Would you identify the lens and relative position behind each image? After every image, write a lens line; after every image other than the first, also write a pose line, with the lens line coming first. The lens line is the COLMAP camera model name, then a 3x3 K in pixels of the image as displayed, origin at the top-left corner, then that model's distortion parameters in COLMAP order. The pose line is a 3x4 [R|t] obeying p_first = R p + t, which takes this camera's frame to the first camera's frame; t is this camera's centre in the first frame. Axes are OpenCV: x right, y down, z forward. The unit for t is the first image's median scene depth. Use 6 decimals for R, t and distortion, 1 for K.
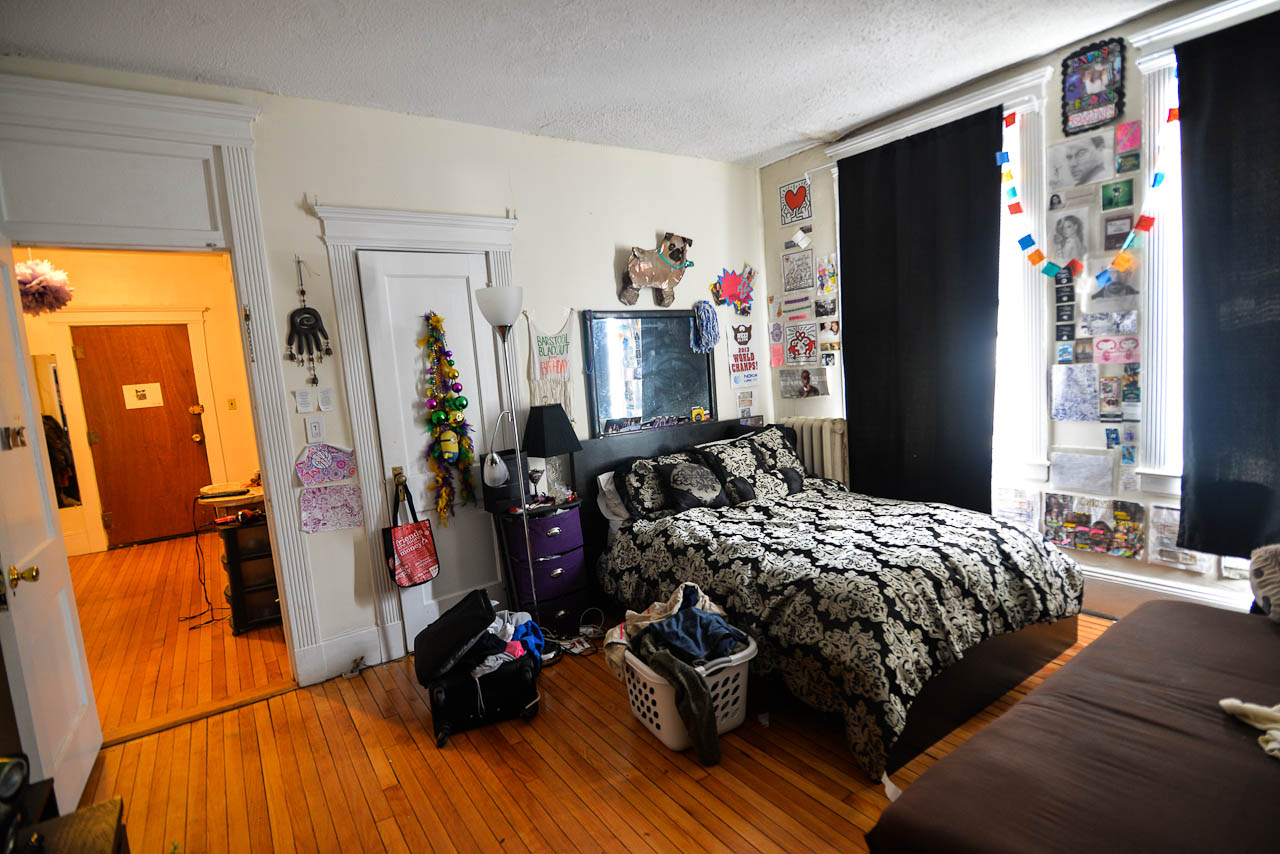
lens RADIAL K [[633.0, 0, 641.4], [0, 633.0, 430.2], [0, 0, 1]] dist [-0.013216, -0.000442]
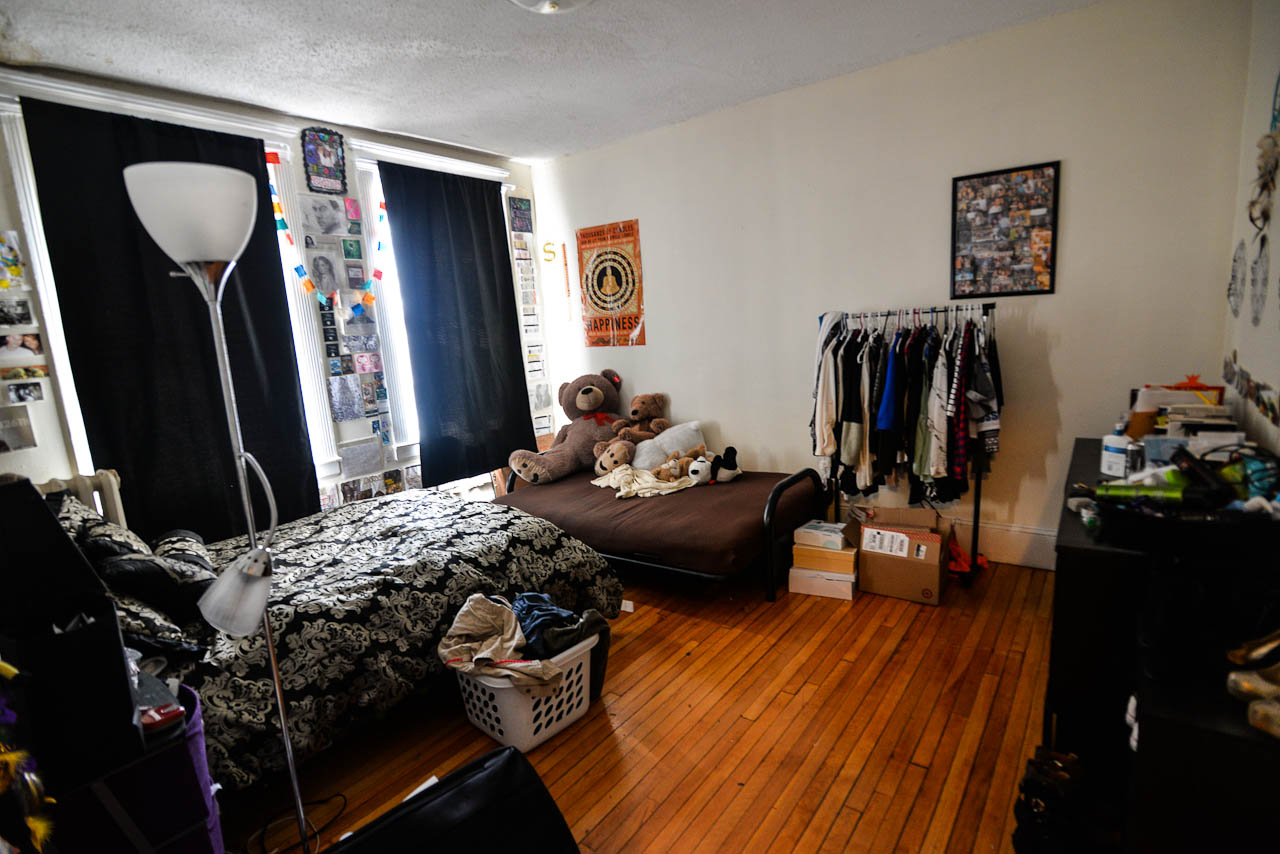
lens RADIAL K [[633.0, 0, 637.8], [0, 633.0, 429.8], [0, 0, 1]] dist [-0.013216, -0.000442]
pose [[-0.306610, -0.064916, 0.949619, -0.721160], [0.195750, 0.972045, 0.129652, -0.048984], [-0.931489, 0.225641, -0.285332, 0.863754]]
